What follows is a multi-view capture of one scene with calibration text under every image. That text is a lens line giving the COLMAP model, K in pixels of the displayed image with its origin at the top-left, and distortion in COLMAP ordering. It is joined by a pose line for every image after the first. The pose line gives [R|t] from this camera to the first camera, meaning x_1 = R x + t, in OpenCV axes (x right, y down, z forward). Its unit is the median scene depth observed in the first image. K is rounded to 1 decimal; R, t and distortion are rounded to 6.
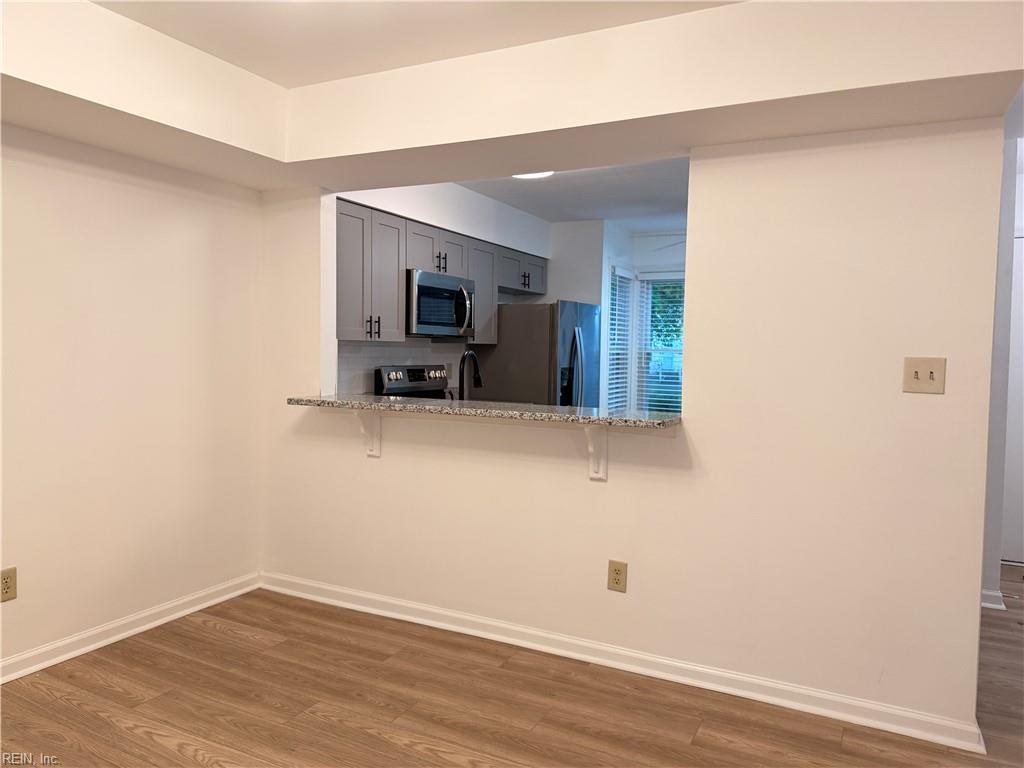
lens RADIAL K [[722.0, 0, 511.1], [0, 722.0, 389.0], [0, 0, 1]] dist [0.065242, -0.082866]
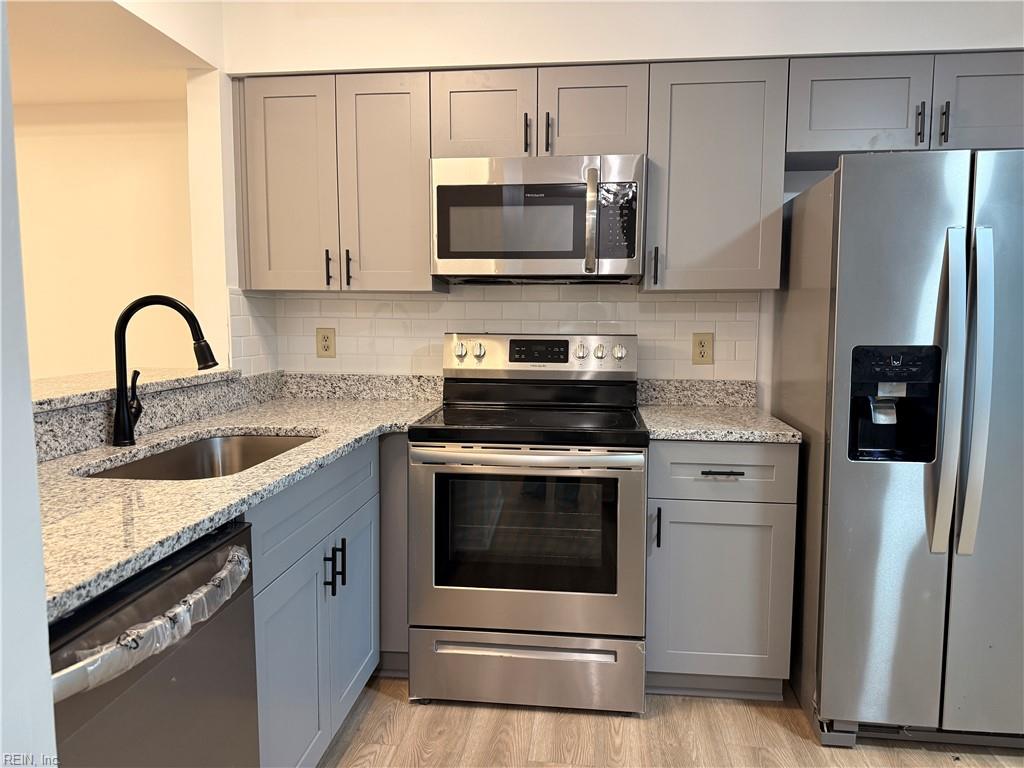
lens RADIAL K [[722.0, 0, 511.1], [0, 722.0, 389.0], [0, 0, 1]] dist [0.065242, -0.082866]
pose [[0.355179, 0.081459, -0.931242, 0.357121], [-0.048842, 0.996452, 0.068535, -0.024939], [0.933521, 0.021141, 0.357898, 0.719029]]
